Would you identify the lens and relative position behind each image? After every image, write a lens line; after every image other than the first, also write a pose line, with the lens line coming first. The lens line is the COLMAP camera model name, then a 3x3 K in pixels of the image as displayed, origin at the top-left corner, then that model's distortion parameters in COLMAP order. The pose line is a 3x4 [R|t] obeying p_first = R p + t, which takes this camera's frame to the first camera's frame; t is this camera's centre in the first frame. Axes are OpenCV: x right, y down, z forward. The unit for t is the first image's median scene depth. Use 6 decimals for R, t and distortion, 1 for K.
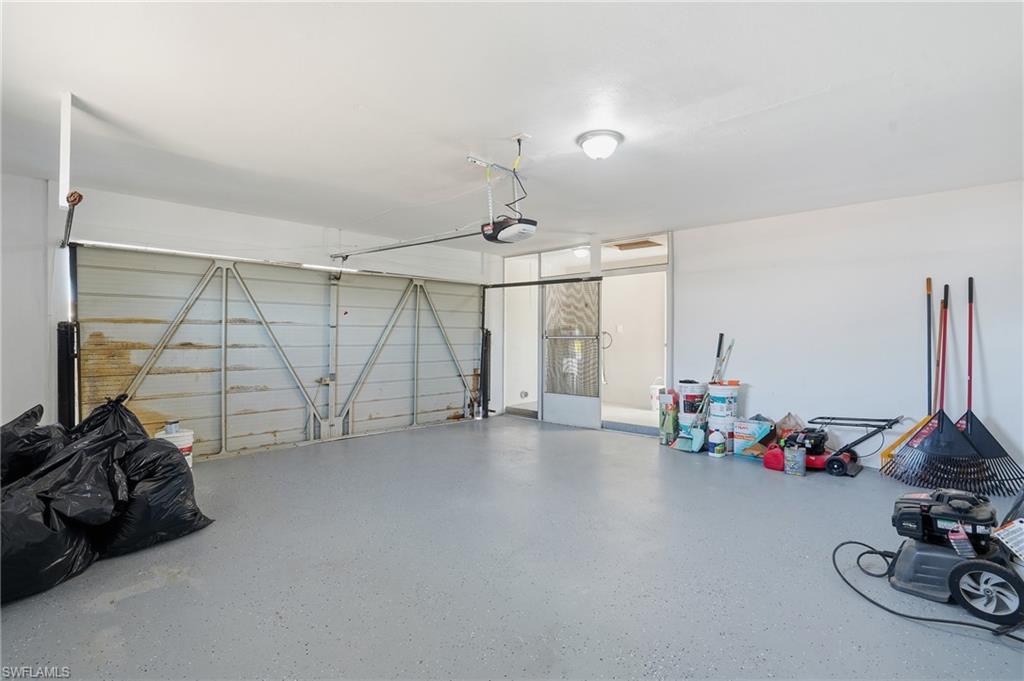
lens RADIAL K [[478.6, 0, 509.2], [0, 478.6, 332.8], [0, 0, 1]] dist [-0.069281, 0.025400]
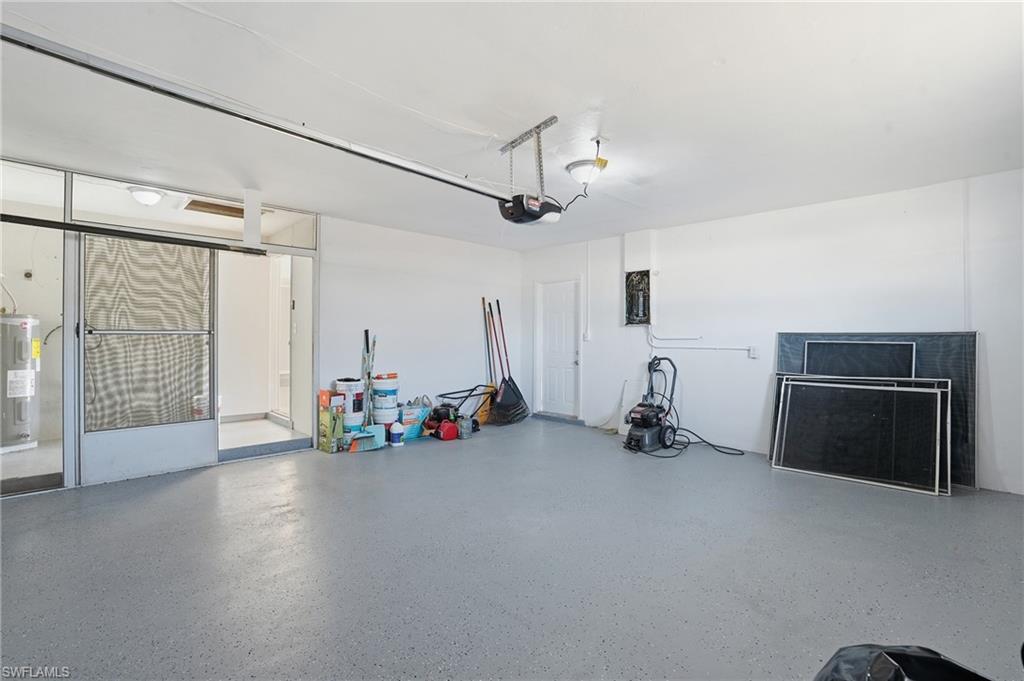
lens RADIAL K [[478.6, 0, 509.2], [0, 478.6, 332.8], [0, 0, 1]] dist [-0.069281, 0.025400]
pose [[0.026293, 0.007498, 0.999626, -0.576397], [-0.012386, 0.999898, -0.007175, 0.011203], [-0.999578, -0.012193, 0.026383, 0.662984]]
